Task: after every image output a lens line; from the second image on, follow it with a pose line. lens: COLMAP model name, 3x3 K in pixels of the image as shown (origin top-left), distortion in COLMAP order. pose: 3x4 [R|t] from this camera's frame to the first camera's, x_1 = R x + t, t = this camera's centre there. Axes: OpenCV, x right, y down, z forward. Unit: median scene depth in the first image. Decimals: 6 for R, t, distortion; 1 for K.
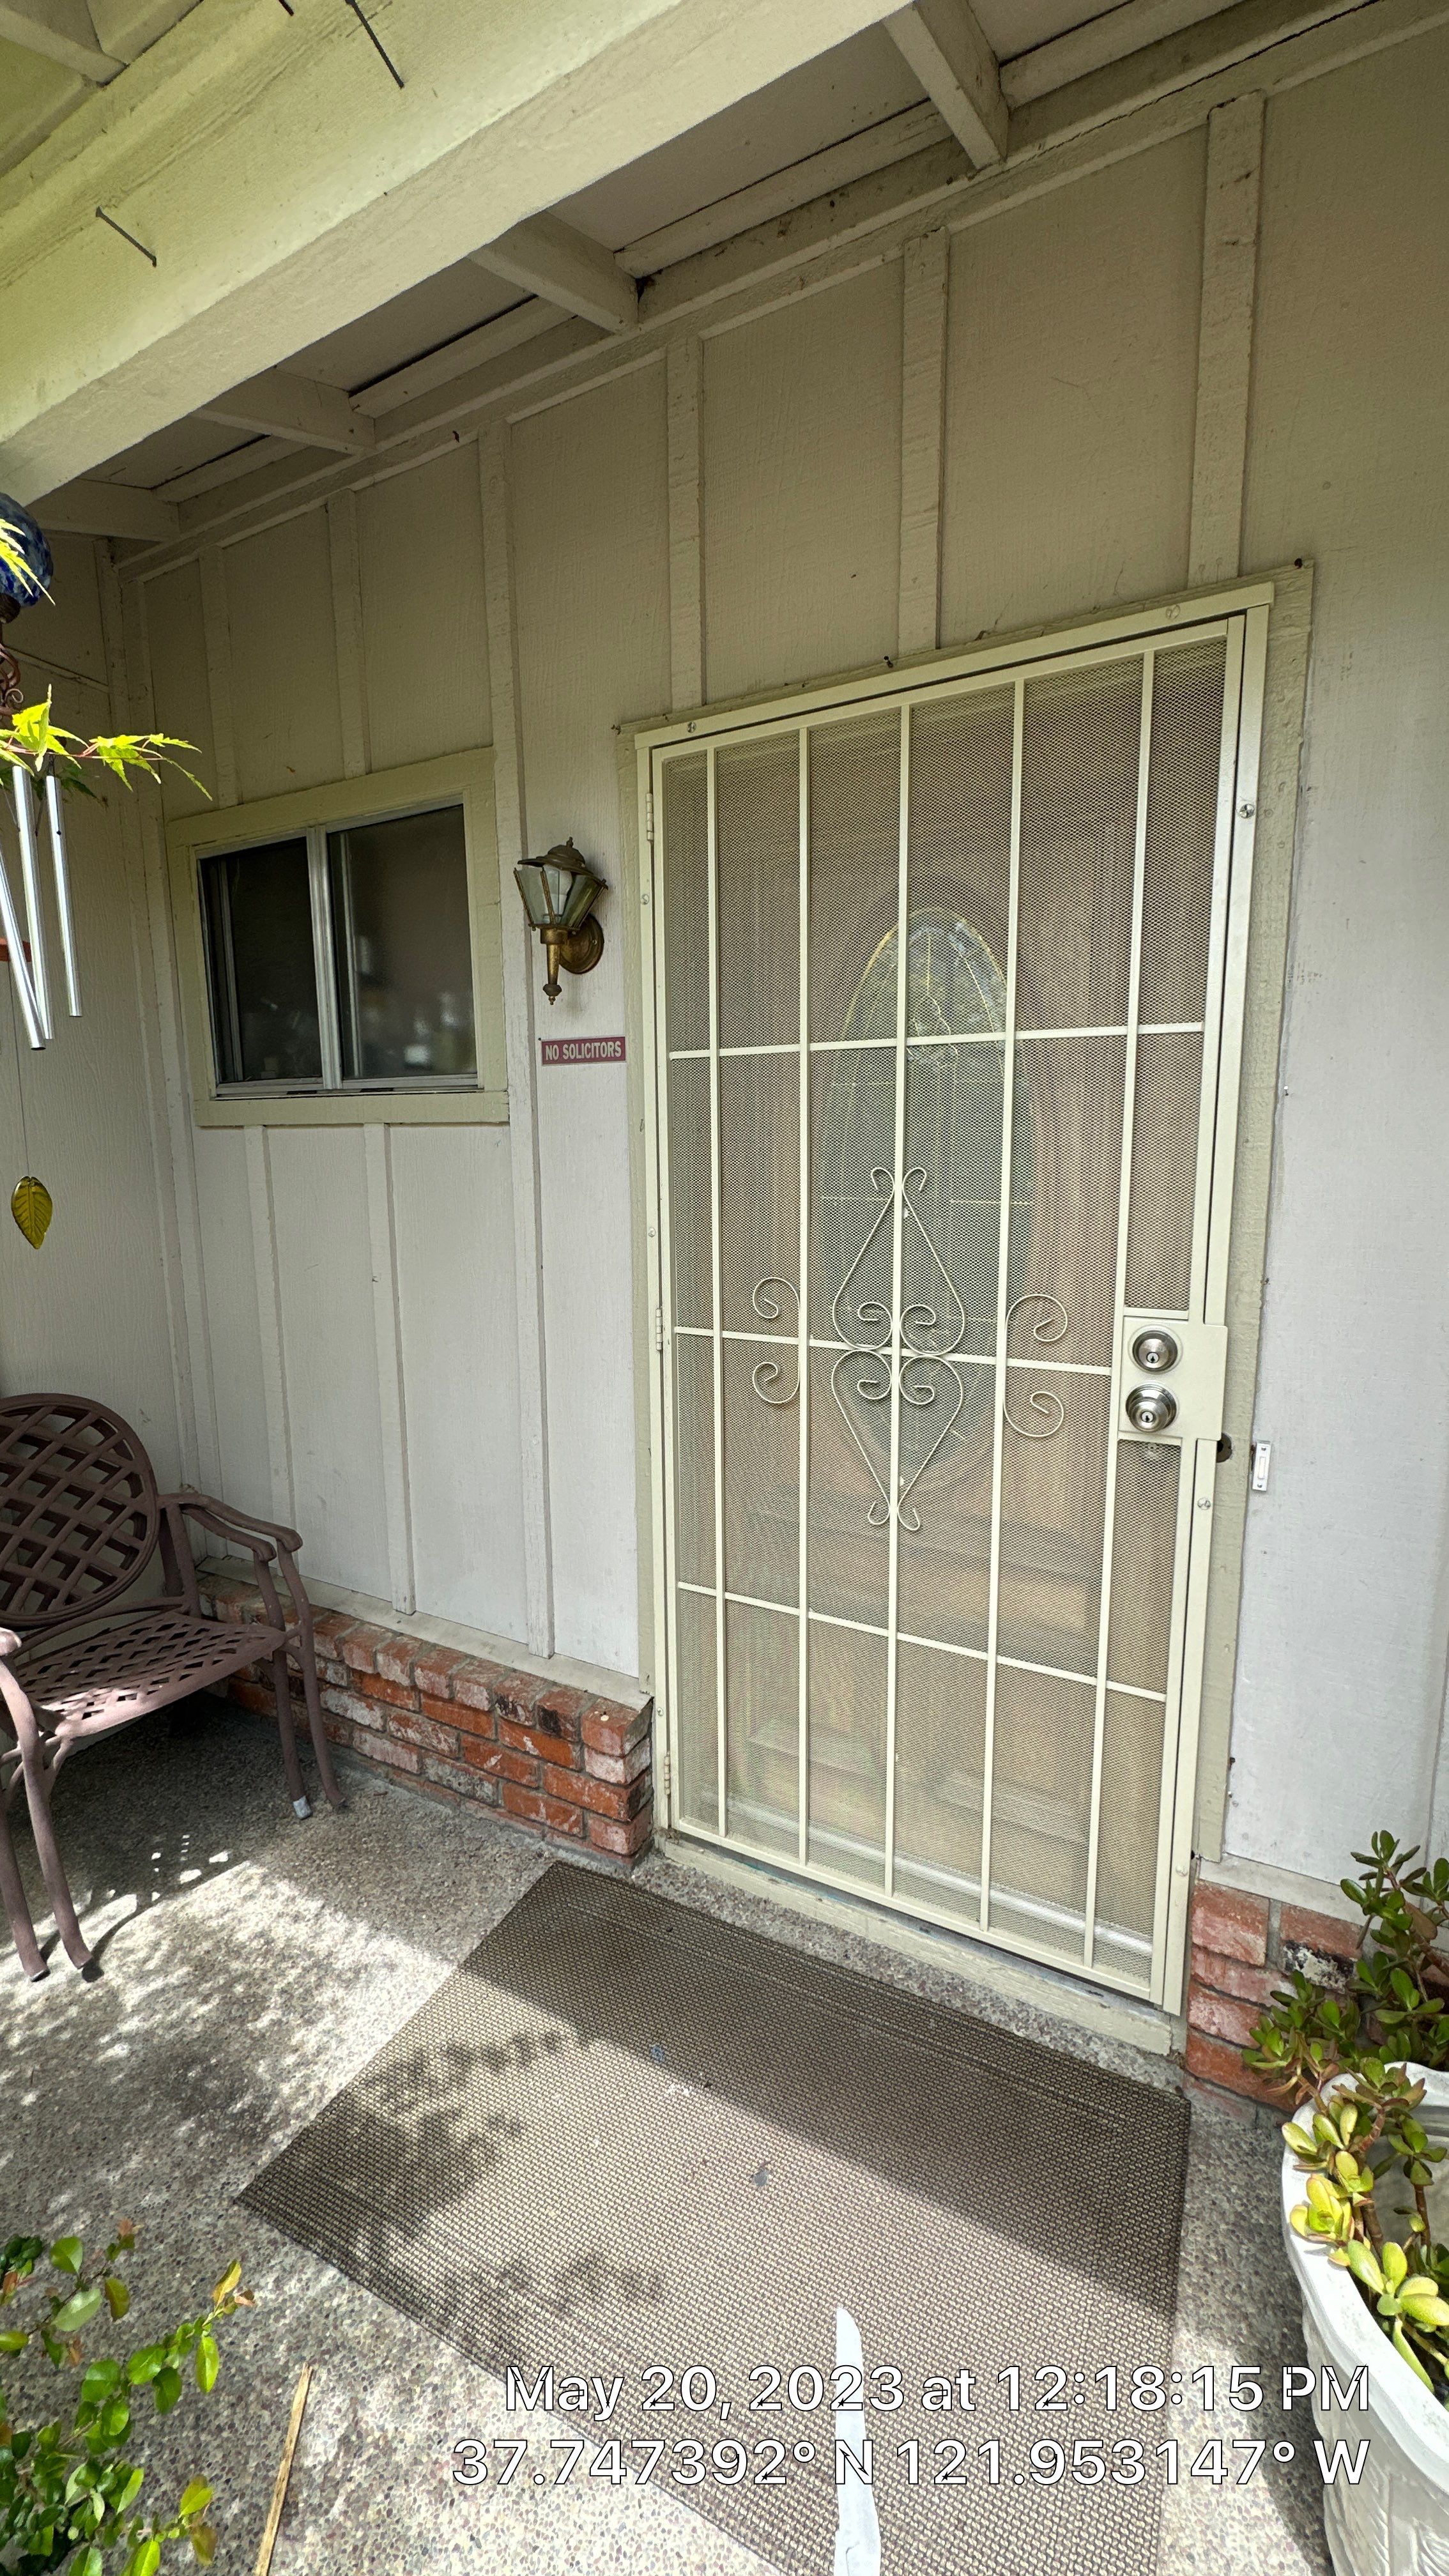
lens RADIAL K [[1029.8, 0, 731.7], [0, 1029.8, 1294.4], [0, 0, 1]] dist [-0.000975, -0.000862]
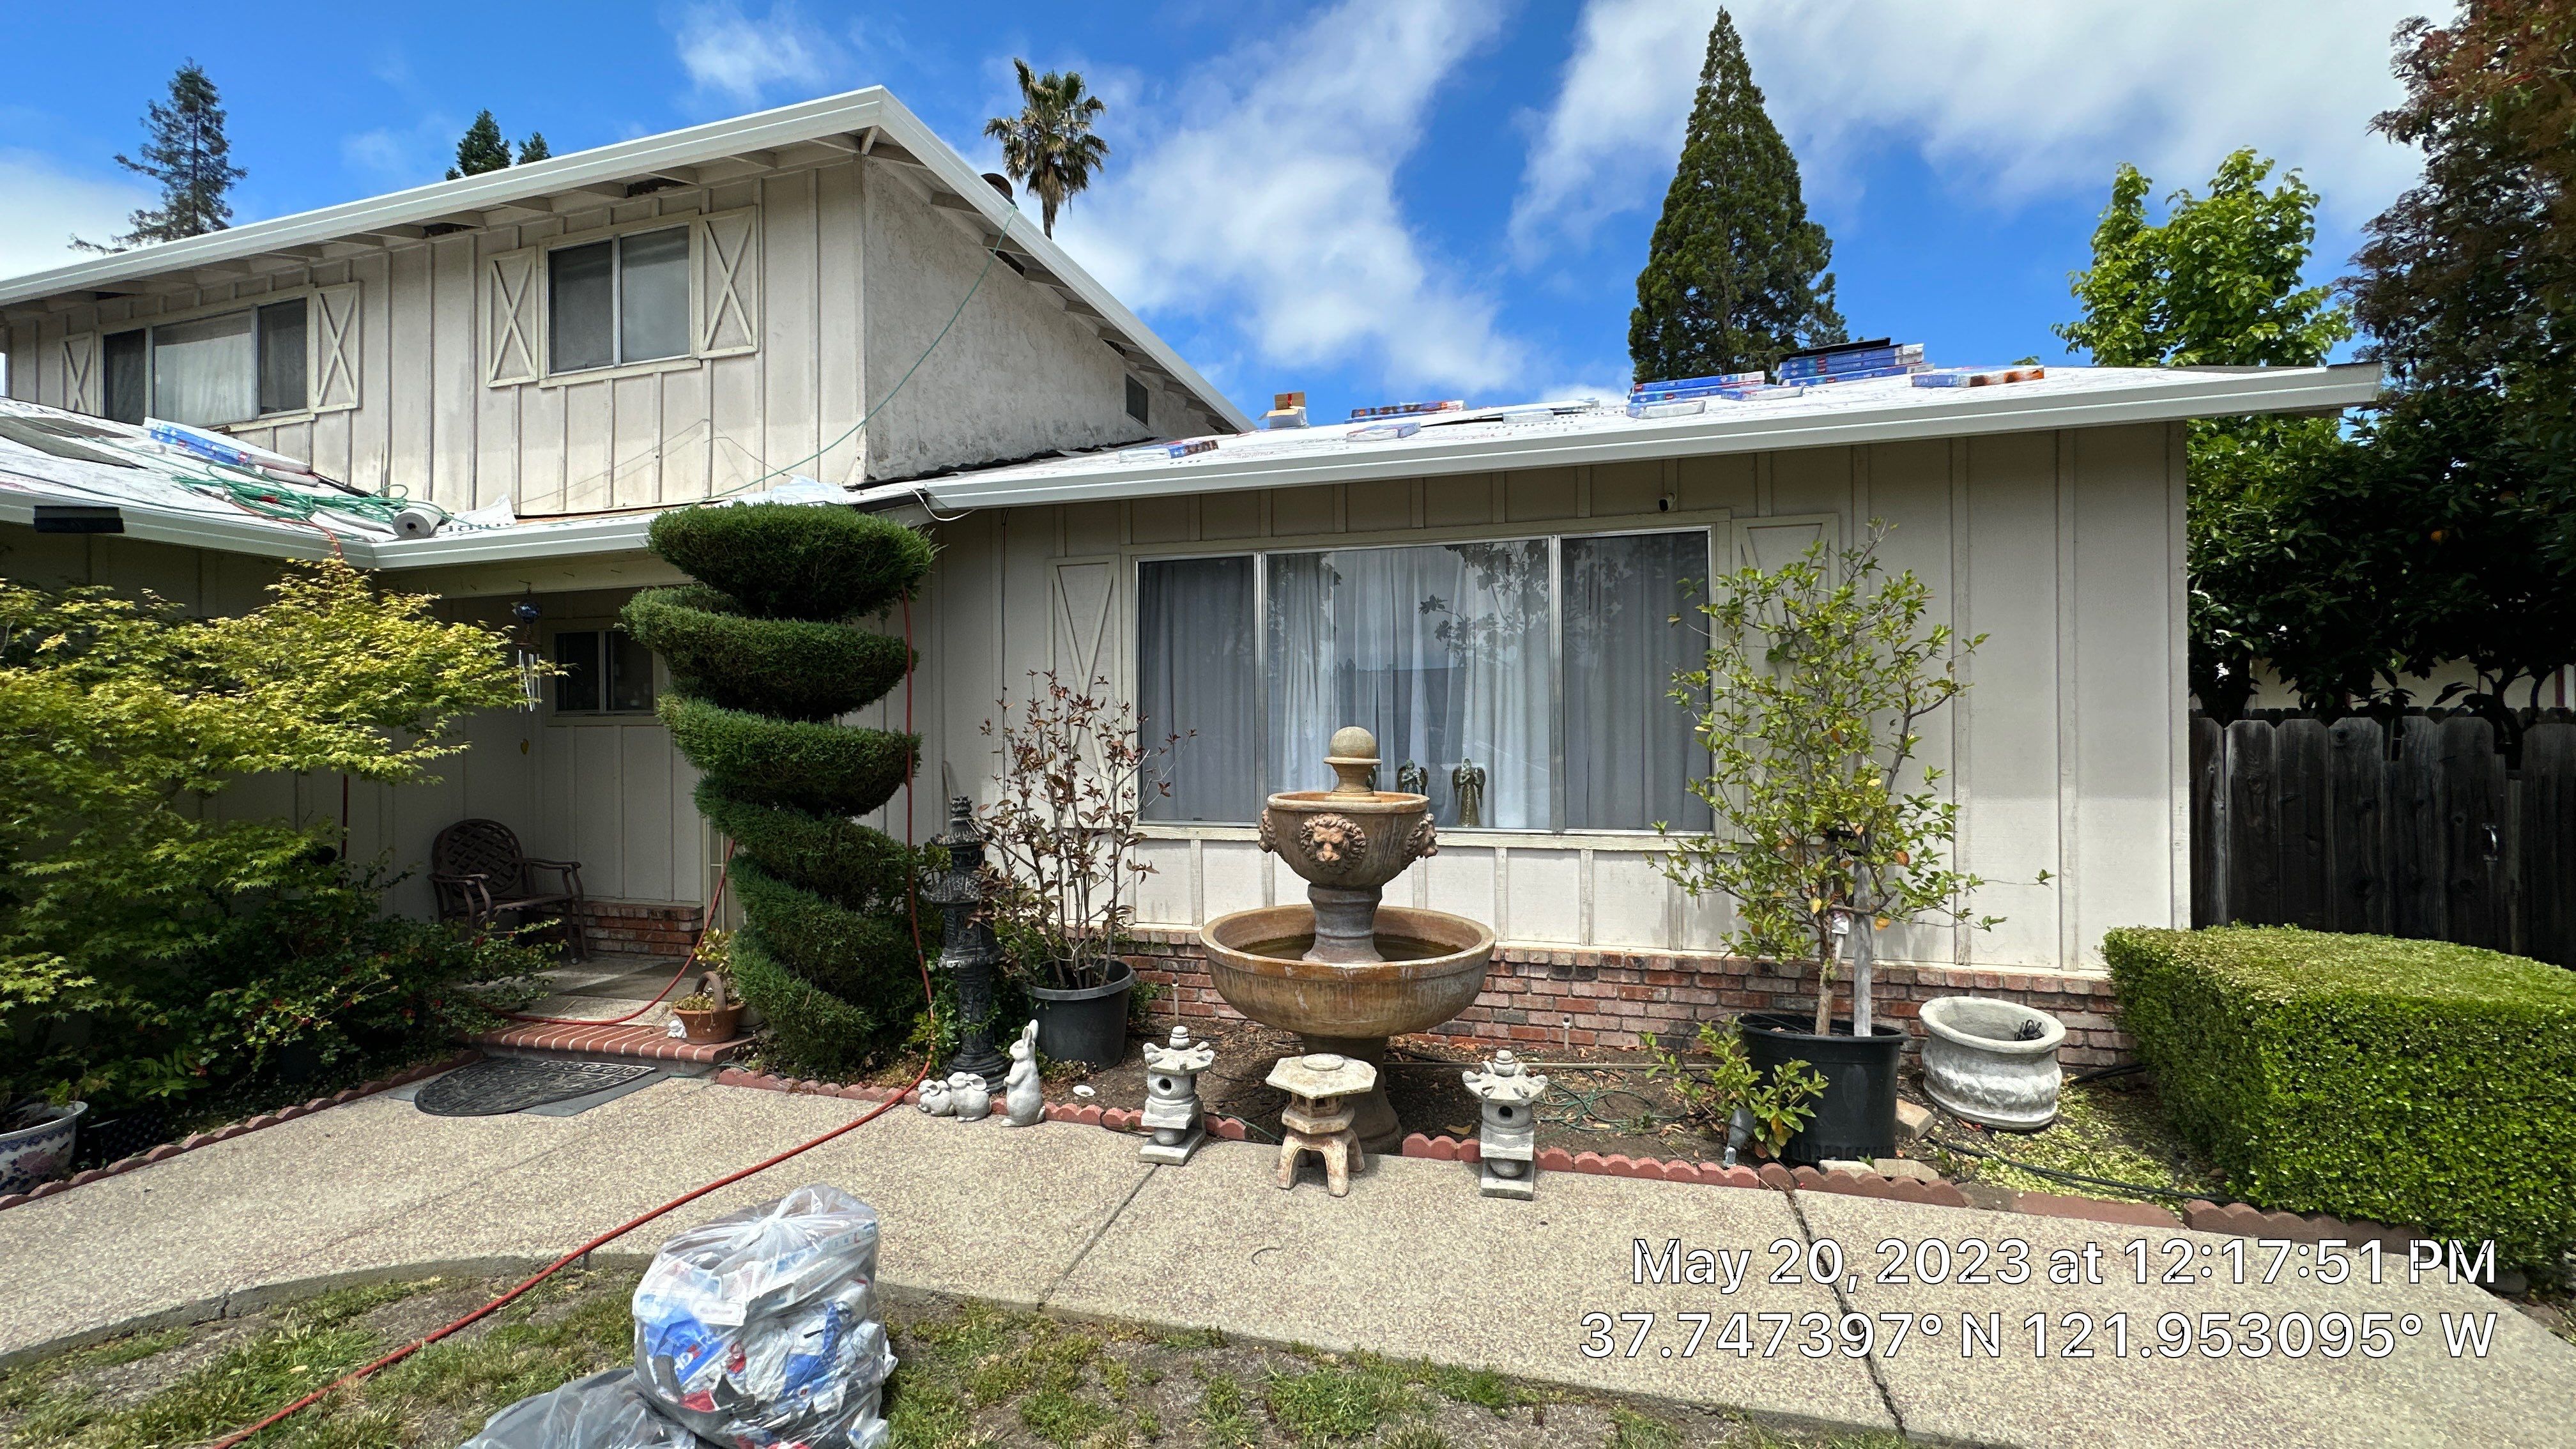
lens RADIAL K [[1029.8, 0, 1294.4], [0, 1029.8, 715.7], [0, 0, 1]] dist [-0.000975, -0.000862]
pose [[0.974926, -0.002114, 0.222519, 0.914366], [0.036705, 0.987786, -0.151430, 0.337255], [-0.219481, 0.155800, 0.963096, -2.341327]]
